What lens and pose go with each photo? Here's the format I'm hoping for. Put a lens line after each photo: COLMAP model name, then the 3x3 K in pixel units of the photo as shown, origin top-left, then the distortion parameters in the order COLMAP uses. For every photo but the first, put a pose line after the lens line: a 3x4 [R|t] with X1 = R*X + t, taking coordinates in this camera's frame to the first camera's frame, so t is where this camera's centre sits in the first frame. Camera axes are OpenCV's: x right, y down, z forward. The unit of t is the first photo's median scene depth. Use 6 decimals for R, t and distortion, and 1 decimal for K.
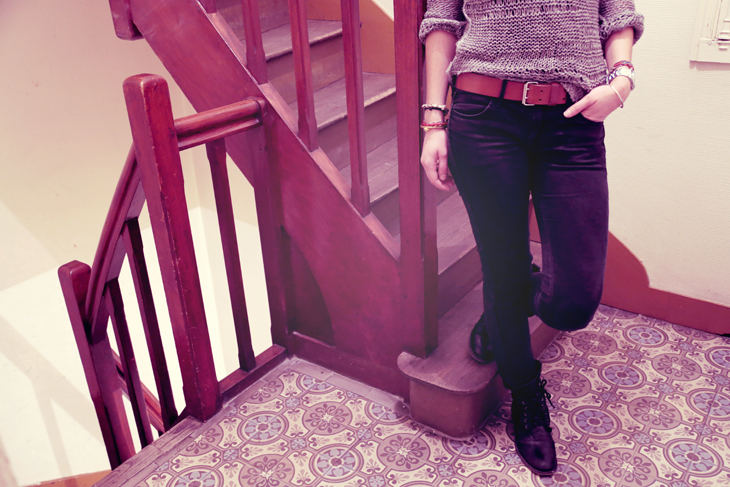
lens RADIAL K [[684.2, 0, 370.6], [0, 684.2, 247.5], [0, 0, 1]] dist [-0.024884, 0.000000]
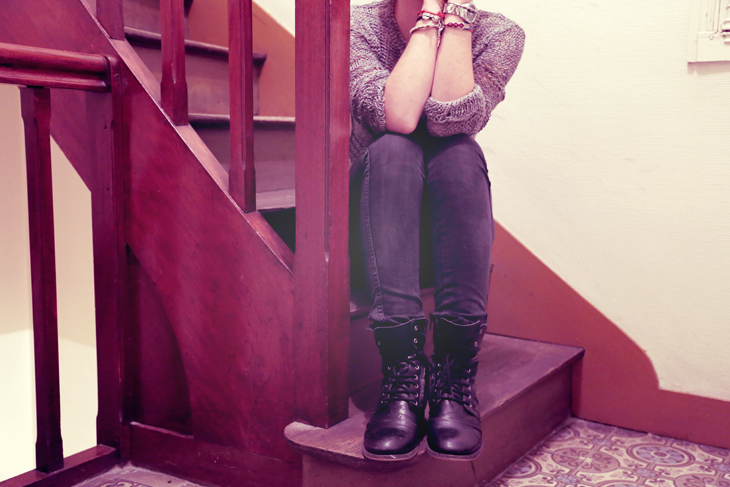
lens RADIAL K [[887.2, 0, 362.0], [0, 887.2, 241.6], [0, 0, 1]] dist [0.081559, 0.000000]
pose [[0.996648, 0.043985, 0.068986, 0.043373], [-0.020457, 0.950384, -0.310405, 0.239891], [-0.079216, 0.307953, 0.948098, 0.130138]]
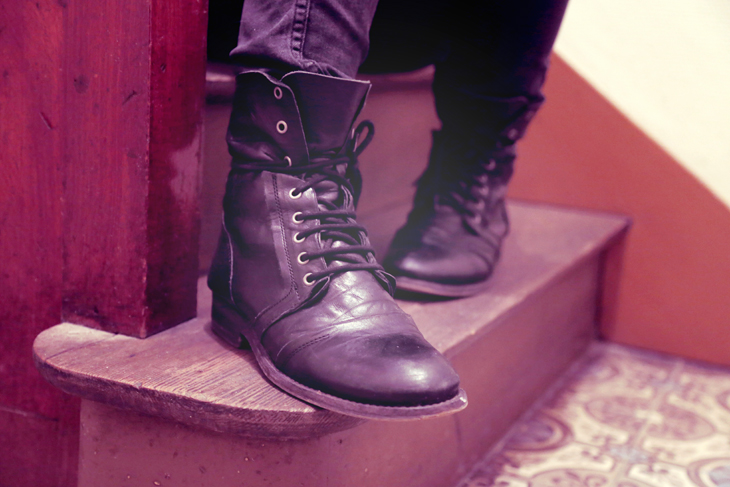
lens RADIAL K [[1169.0, 0, 367.0], [0, 1169.0, 247.4], [0, 0, 1]] dist [0.164074, 0.000000]
pose [[0.976748, 0.062454, 0.205090, 0.062986], [-0.015459, 0.974655, -0.223177, 0.216260], [-0.213831, 0.214817, 0.952959, 0.485183]]
